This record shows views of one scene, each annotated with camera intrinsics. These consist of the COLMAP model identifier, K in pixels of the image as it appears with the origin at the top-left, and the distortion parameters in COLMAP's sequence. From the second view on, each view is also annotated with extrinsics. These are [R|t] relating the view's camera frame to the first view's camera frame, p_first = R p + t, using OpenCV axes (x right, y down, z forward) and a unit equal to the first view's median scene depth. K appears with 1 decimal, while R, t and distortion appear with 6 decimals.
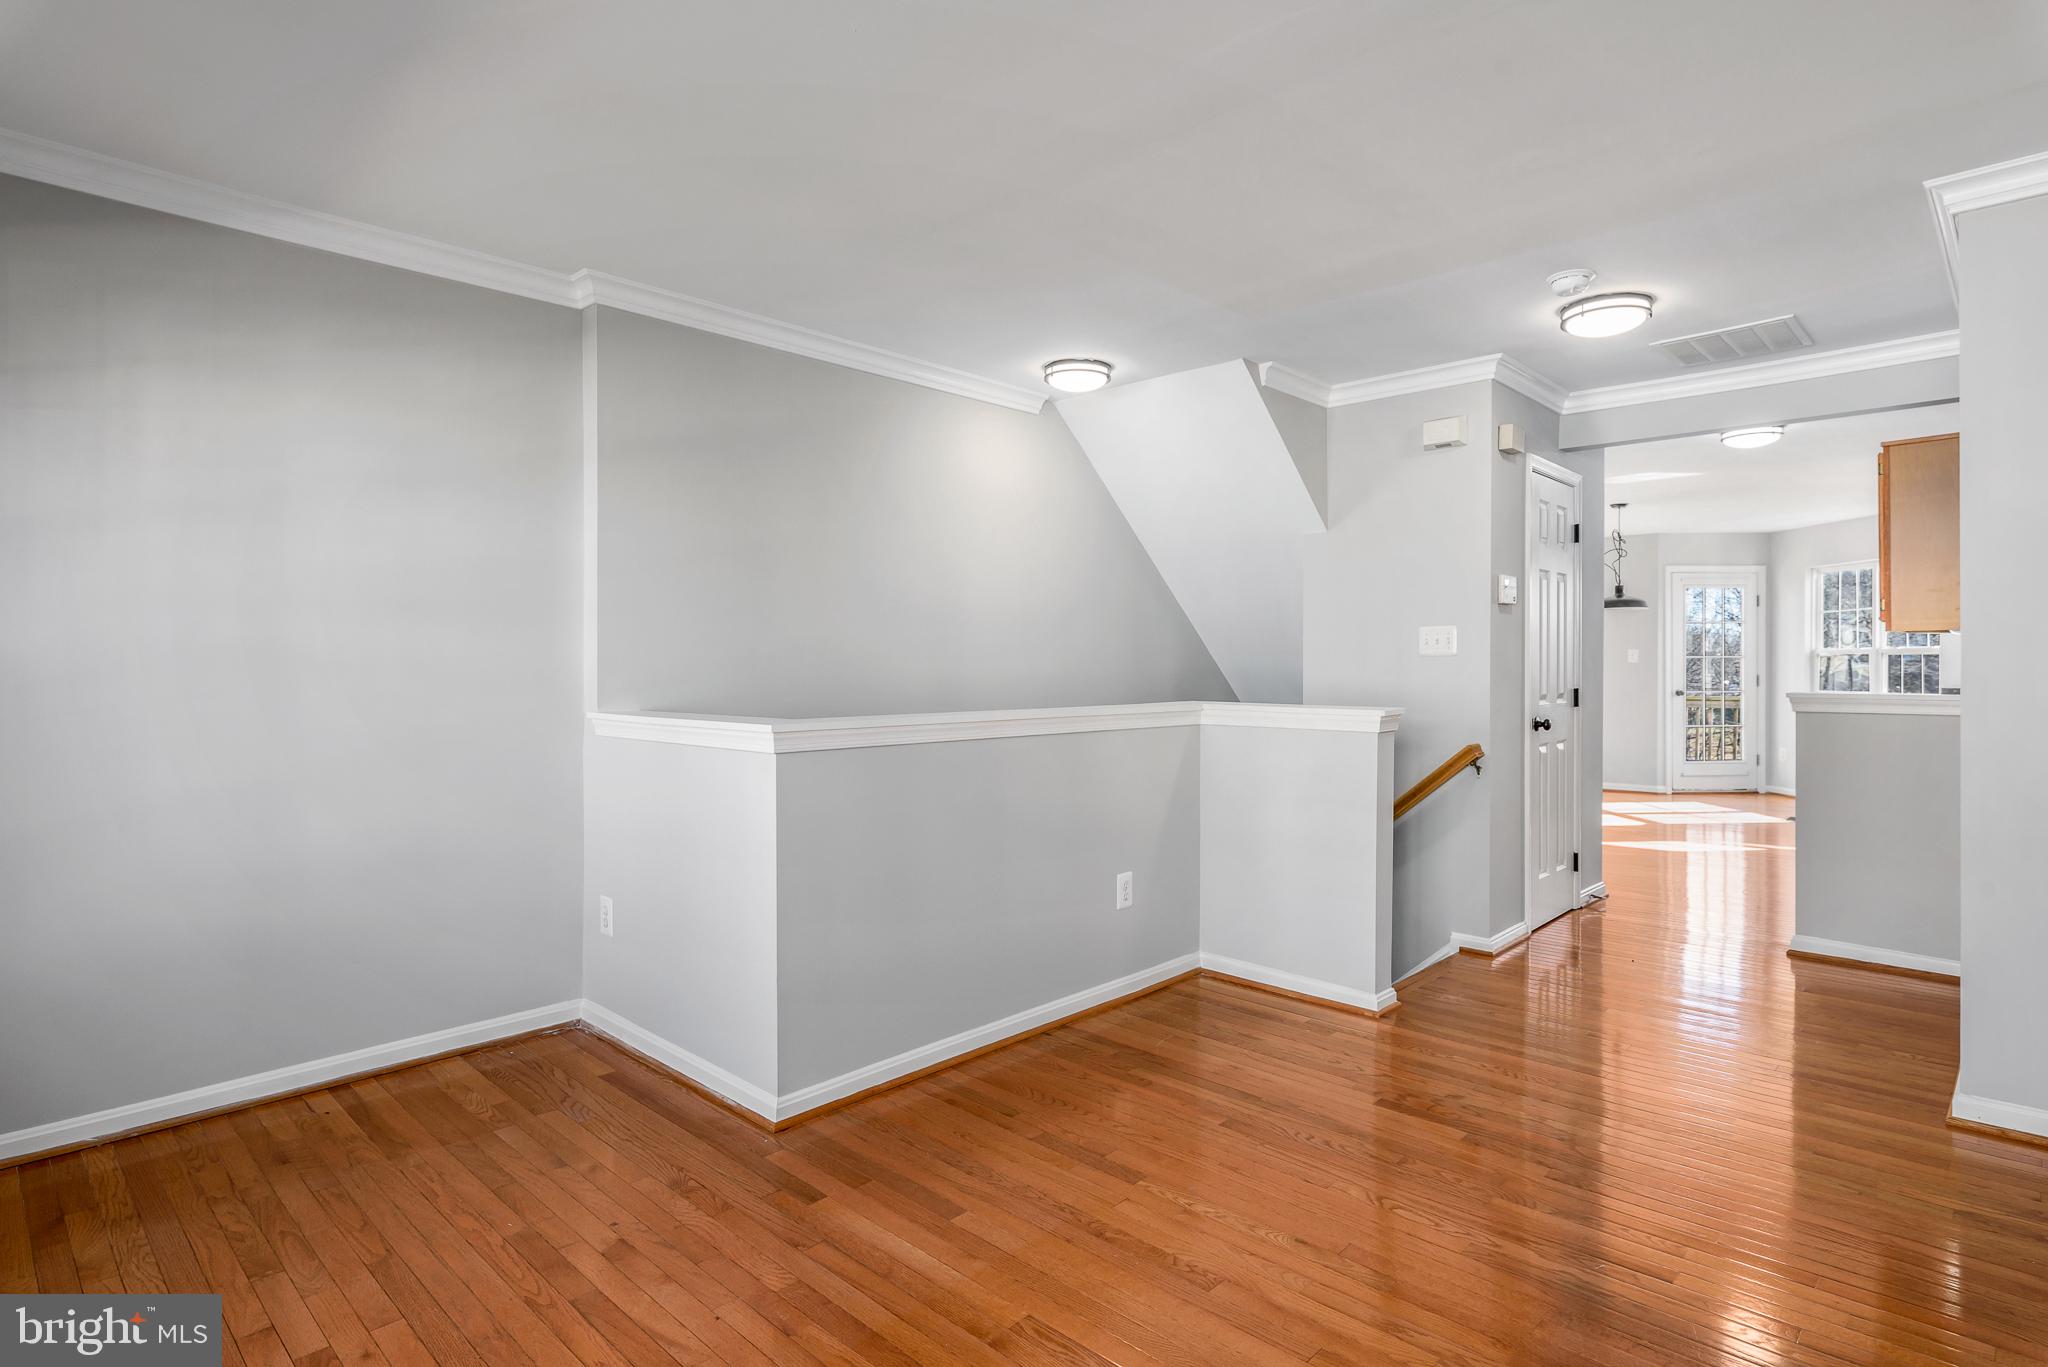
lens RADIAL K [[1057.3, 0, 1023.2], [0, 1057.3, 665.8], [0, 0, 1]] dist [0.000254, 0.000128]
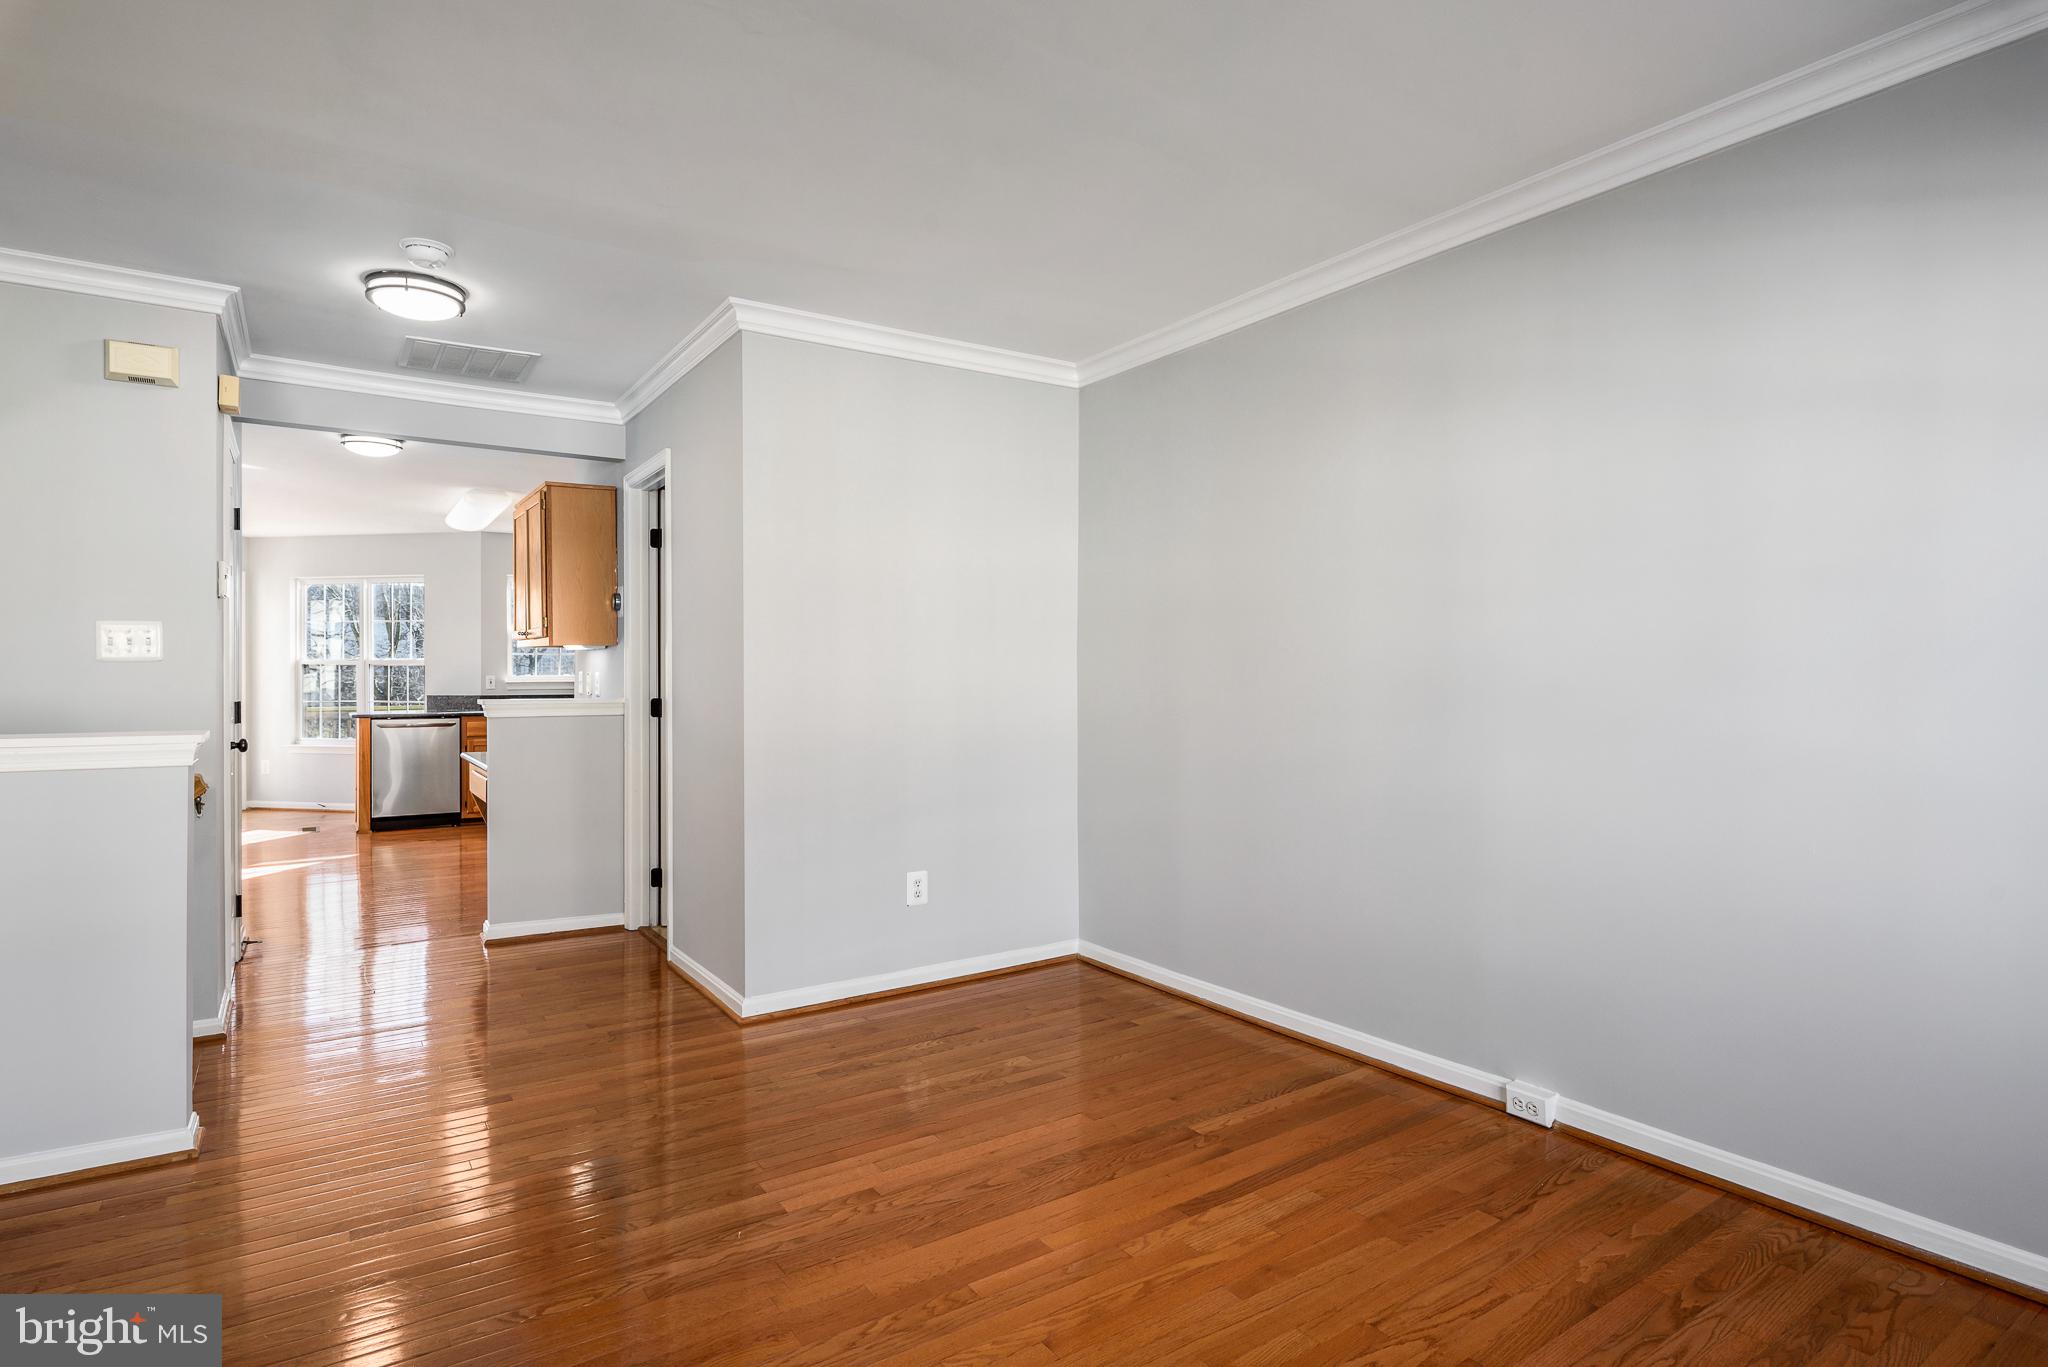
lens RADIAL K [[1074.3, 0, 1025.1], [0, 1074.3, 679.9], [0, 0, 1]] dist [-0.001504, -0.000285]
pose [[0.212453, -0.003536, 0.977165, -0.209832], [0.000432, 0.999994, 0.003524, 0.001469], [-0.977171, -0.000327, 0.212454, 0.225881]]
